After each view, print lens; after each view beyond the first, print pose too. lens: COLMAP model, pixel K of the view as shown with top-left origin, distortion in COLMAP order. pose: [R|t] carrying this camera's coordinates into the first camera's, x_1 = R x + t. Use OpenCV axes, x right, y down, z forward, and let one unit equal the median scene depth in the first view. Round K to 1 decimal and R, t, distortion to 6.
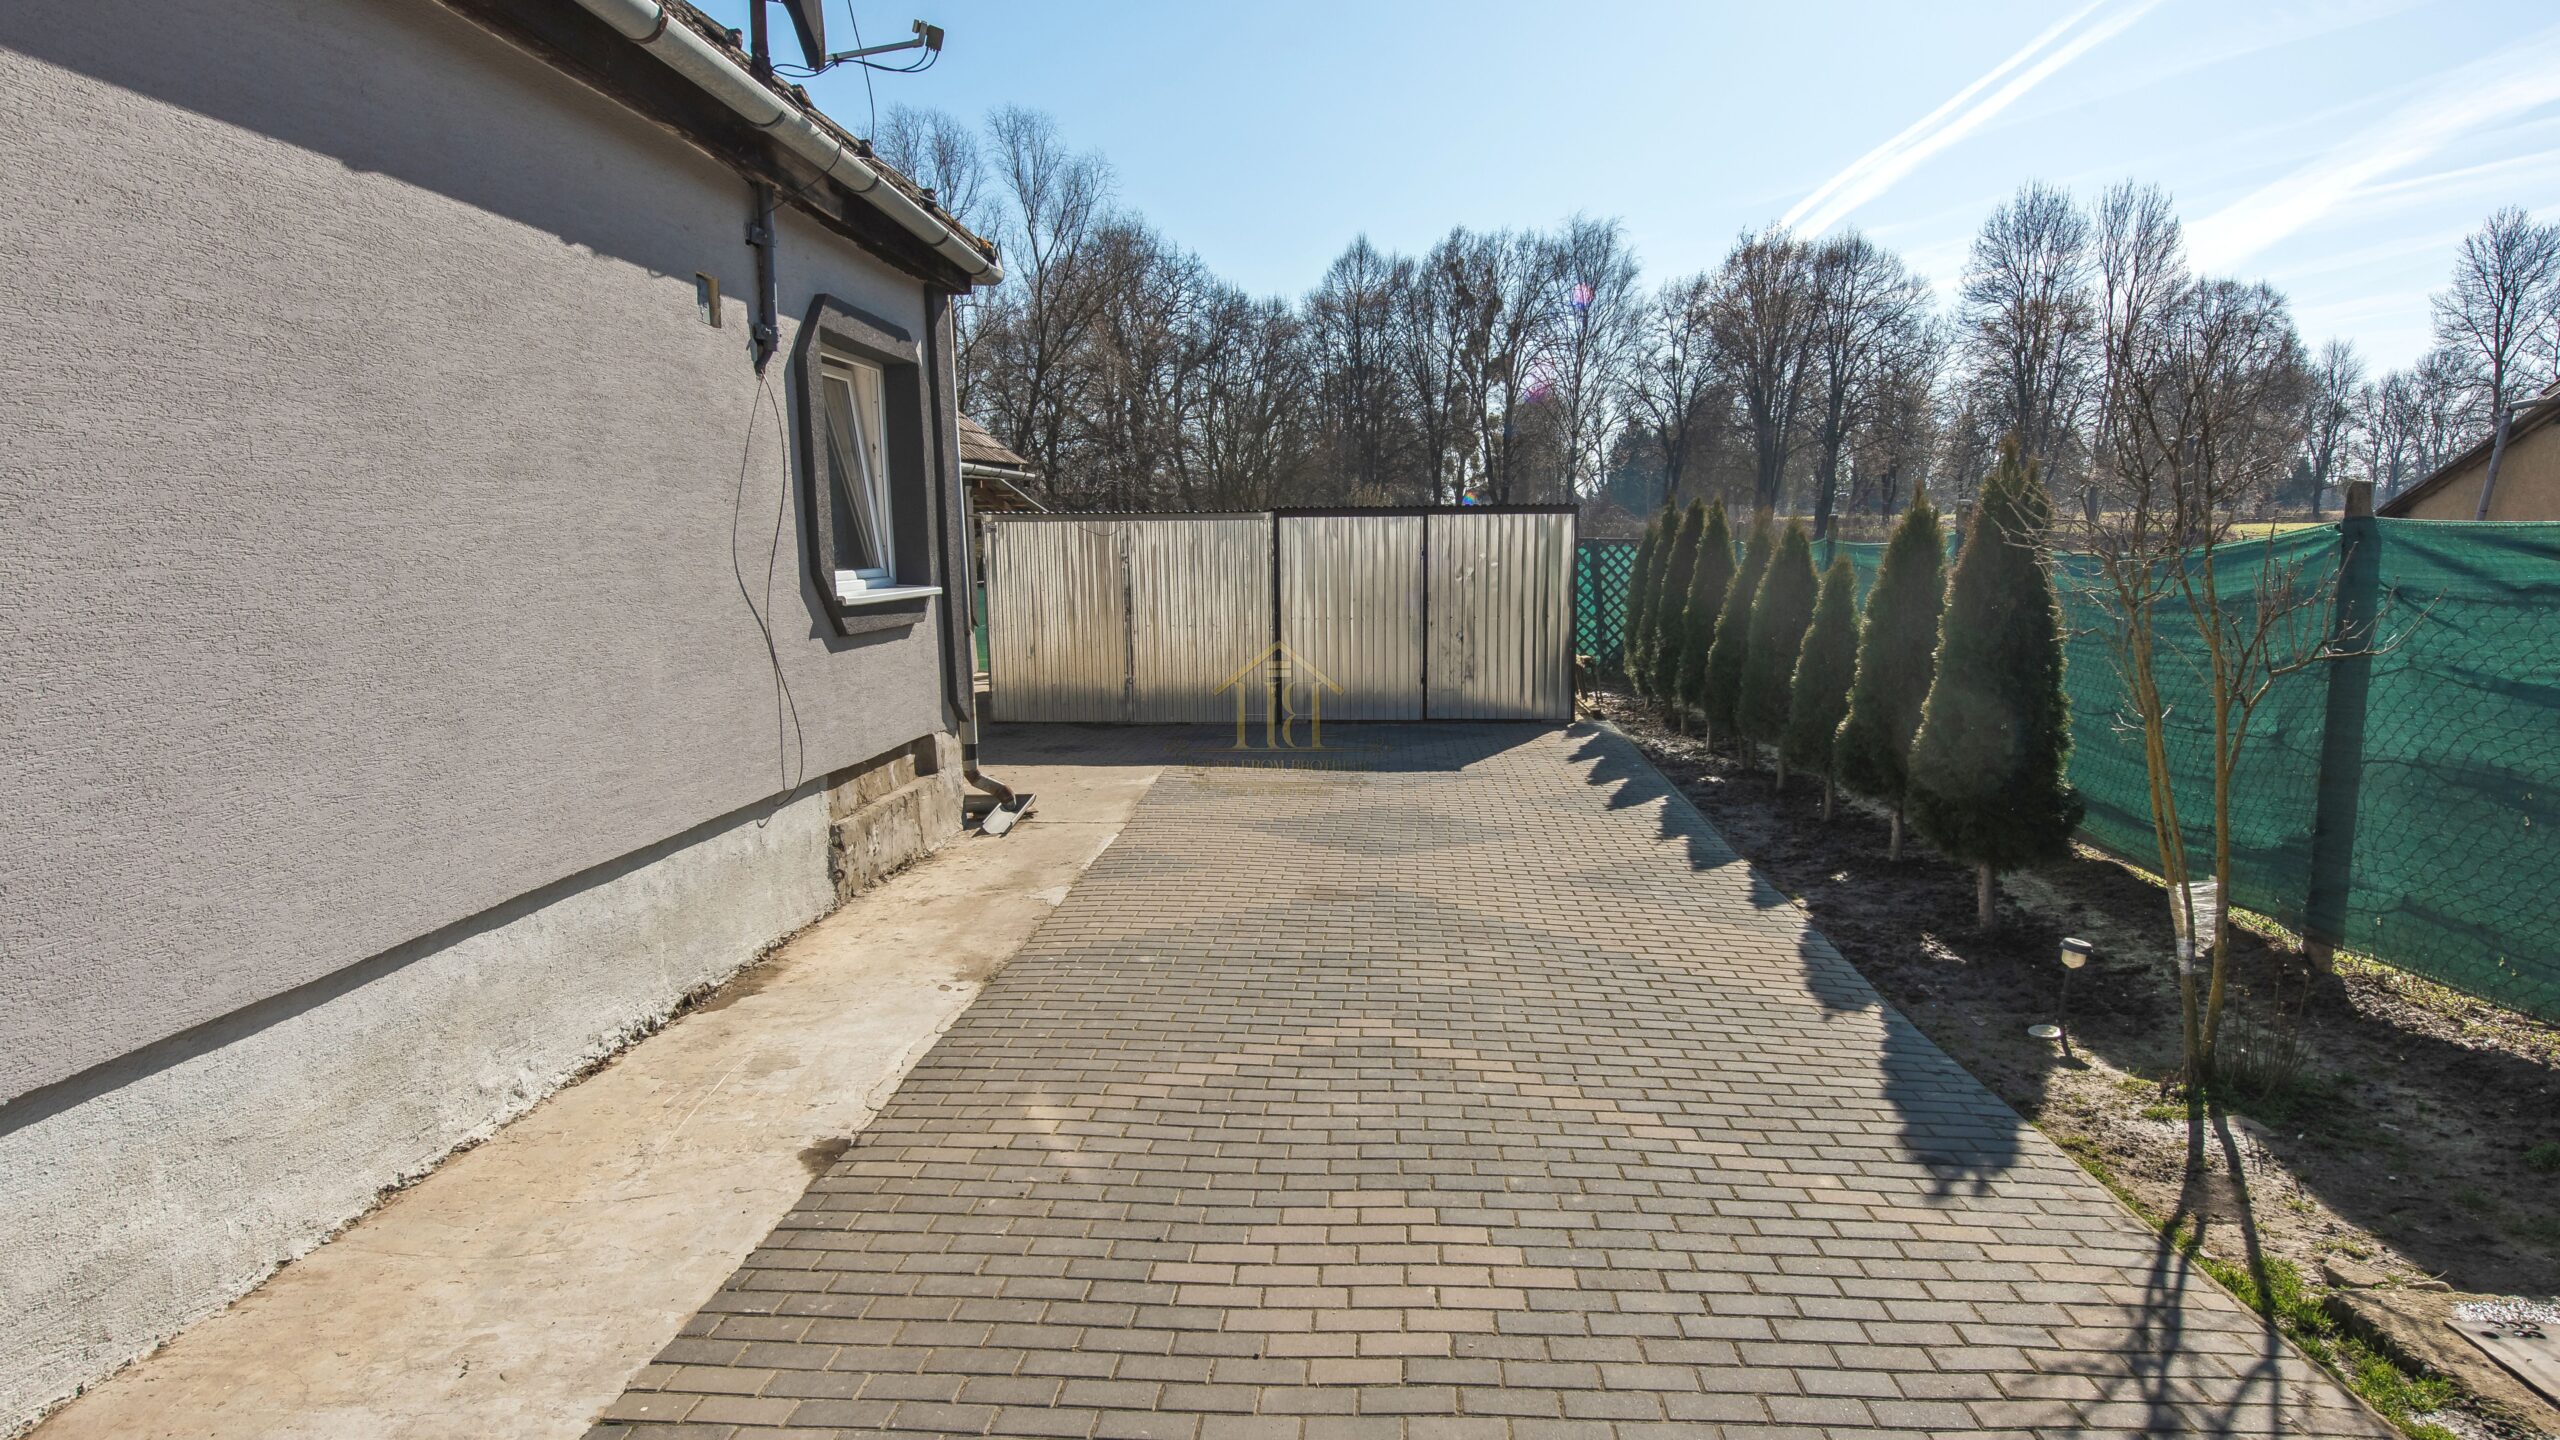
lens RADIAL K [[1375.9, 0, 1287.1], [0, 1375.9, 818.0], [0, 0, 1]] dist [0.027033, -0.015130]
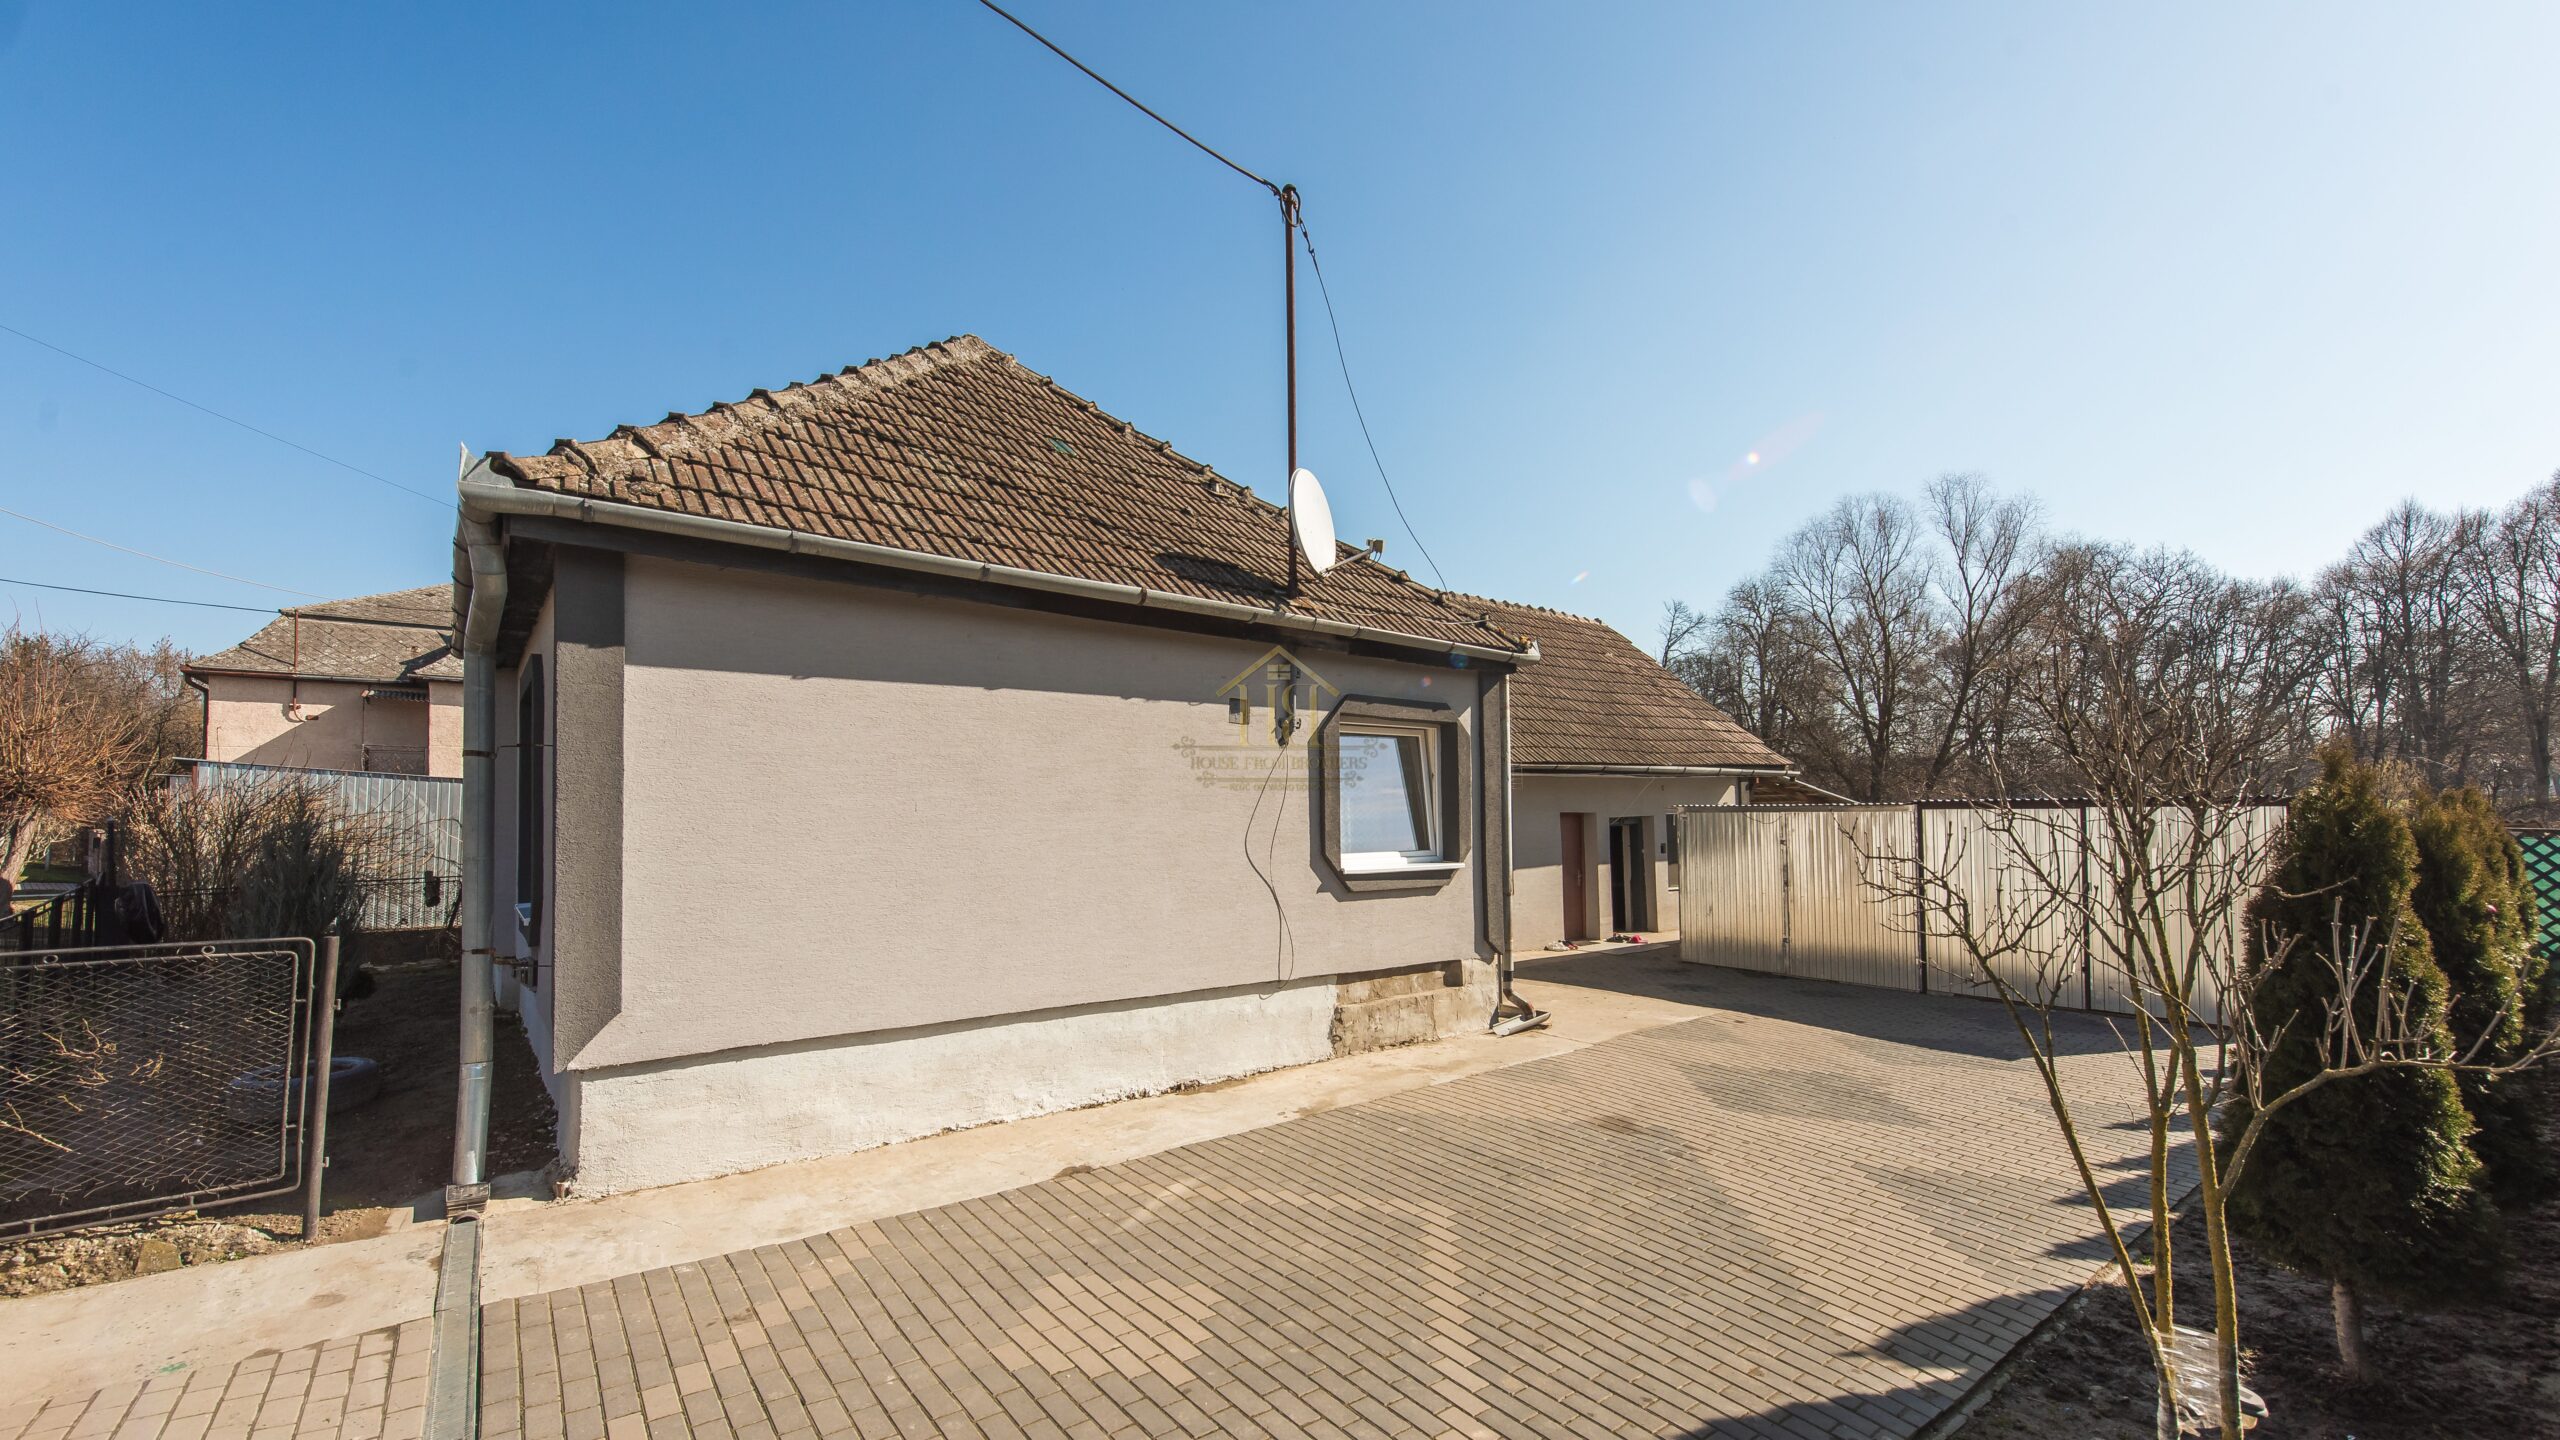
lens RADIAL K [[1002.8, 0, 1284.7], [0, 1002.8, 850.8], [0, 0, 1]] dist [0.015365, 0.000088]
pose [[0.660666, 0.034239, -0.749899, 0.552938], [-0.151218, 0.984551, -0.088272, -0.067394], [0.735291, 0.171716, 0.655637, 0.163970]]
